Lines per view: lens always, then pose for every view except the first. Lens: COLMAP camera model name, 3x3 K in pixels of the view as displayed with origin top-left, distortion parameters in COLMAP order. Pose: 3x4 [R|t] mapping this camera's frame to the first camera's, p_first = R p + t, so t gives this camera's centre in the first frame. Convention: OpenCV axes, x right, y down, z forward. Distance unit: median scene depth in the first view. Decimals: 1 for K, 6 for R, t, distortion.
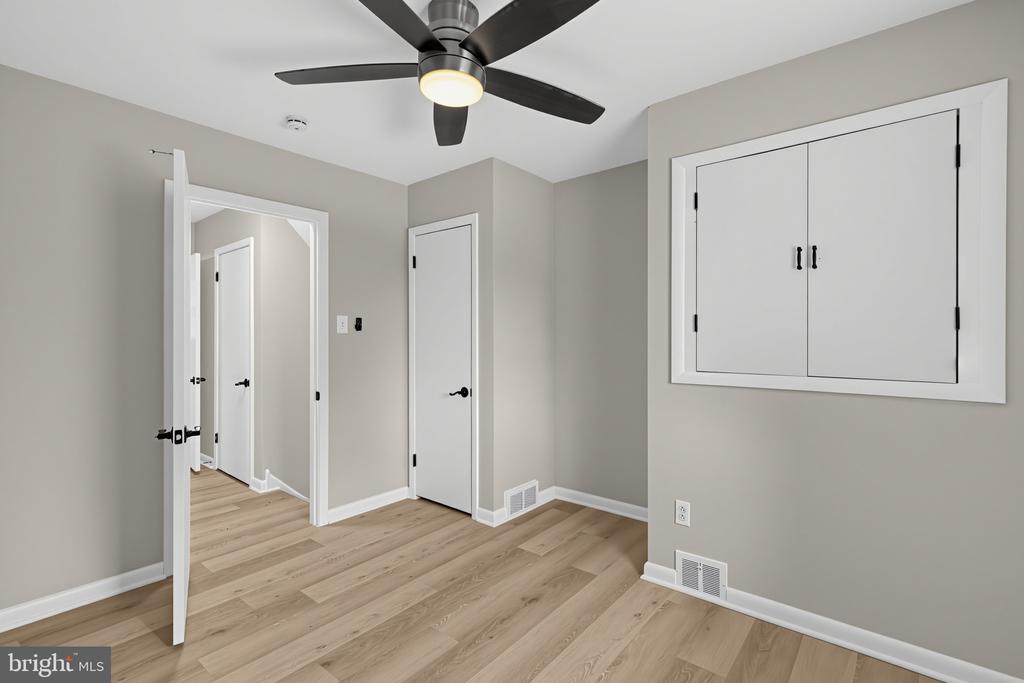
lens RADIAL K [[458.4, 0, 511.3], [0, 458.4, 339.6], [0, 0, 1]] dist [0.004759, -0.001147]
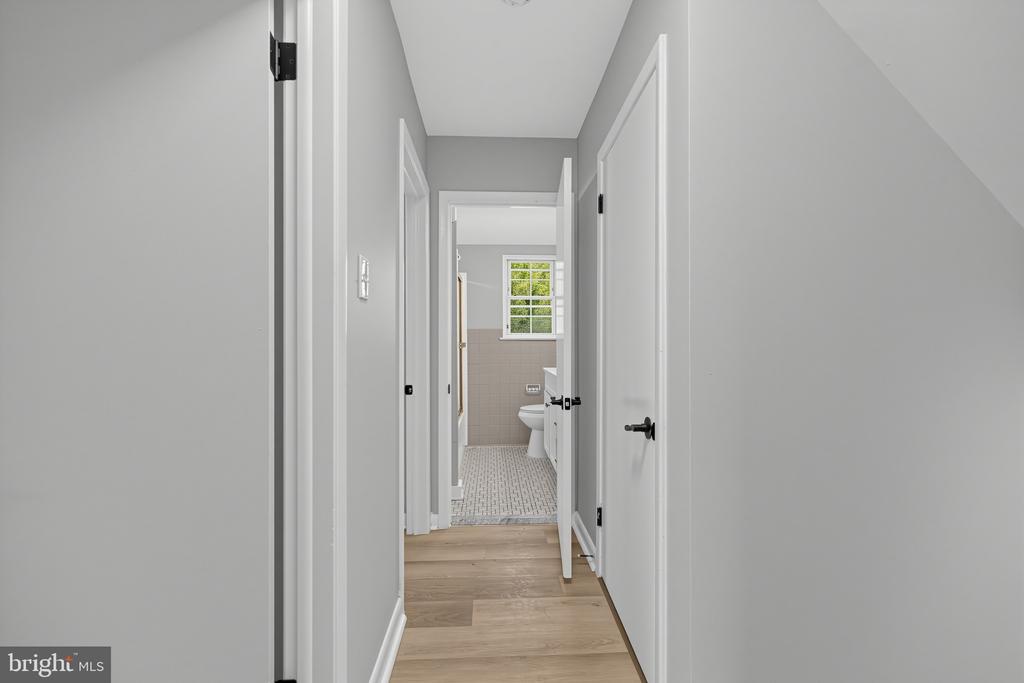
lens RADIAL K [[458.4, 0, 513.7], [0, 458.4, 345.3], [0, 0, 1]] dist [0.004759, -0.001147]
pose [[0.677332, -0.000899, -0.735677, -0.340095], [-0.001180, 0.999997, -0.002308, 0.024181], [0.735677, 0.002432, 0.677328, 0.601316]]
